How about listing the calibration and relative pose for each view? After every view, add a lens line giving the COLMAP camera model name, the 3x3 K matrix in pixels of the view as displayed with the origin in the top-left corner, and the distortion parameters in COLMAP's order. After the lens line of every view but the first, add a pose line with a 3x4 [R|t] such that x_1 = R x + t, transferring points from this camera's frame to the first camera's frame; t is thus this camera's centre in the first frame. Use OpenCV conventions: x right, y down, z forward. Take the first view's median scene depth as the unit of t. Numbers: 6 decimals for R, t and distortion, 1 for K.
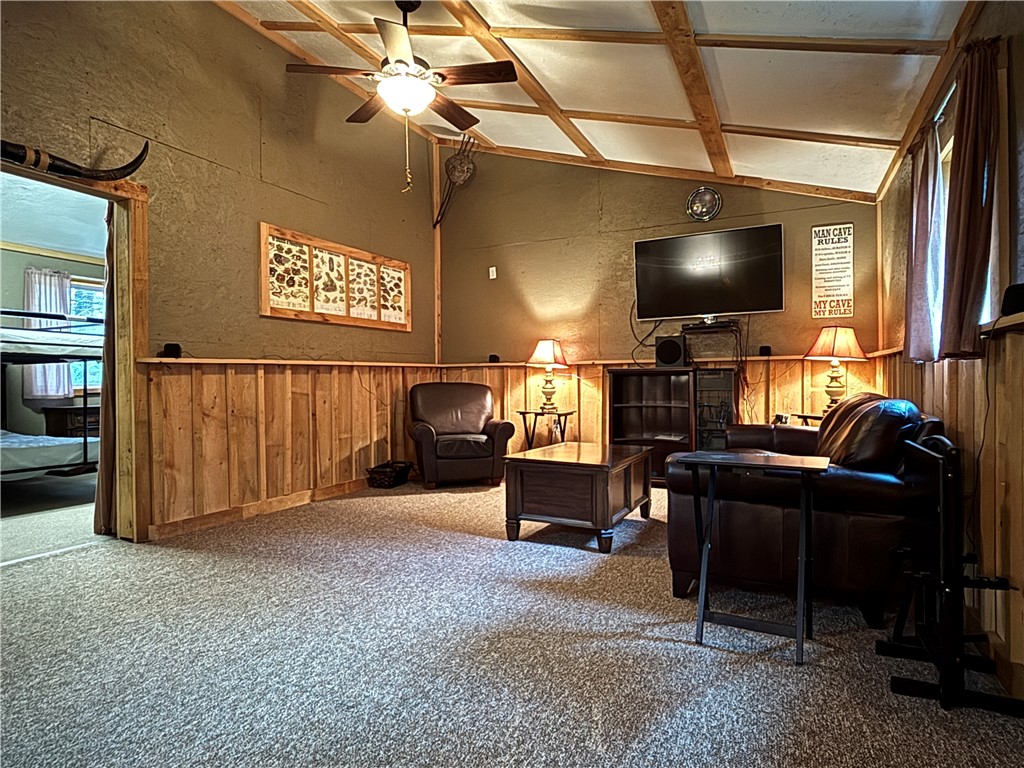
lens RADIAL K [[567.9, 0, 512.0], [0, 567.9, 384.0], [0, 0, 1]] dist [-0.005779, -0.001651]
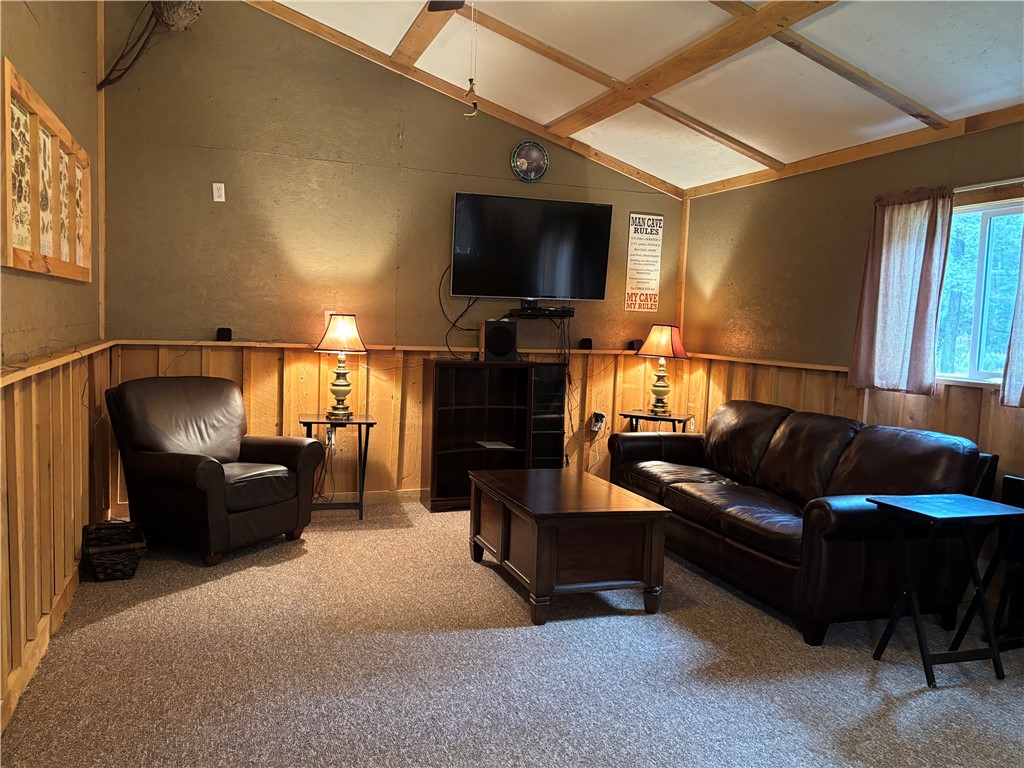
lens RADIAL K [[751.1, 0, 512.0], [0, 751.1, 384.0], [0, 0, 1]] dist [0.004197, -0.005051]
pose [[0.714598, -0.018618, 0.699287, -0.480721], [-0.035802, 0.997362, 0.063140, -0.066964], [-0.698618, -0.070155, 0.712047, 0.235732]]
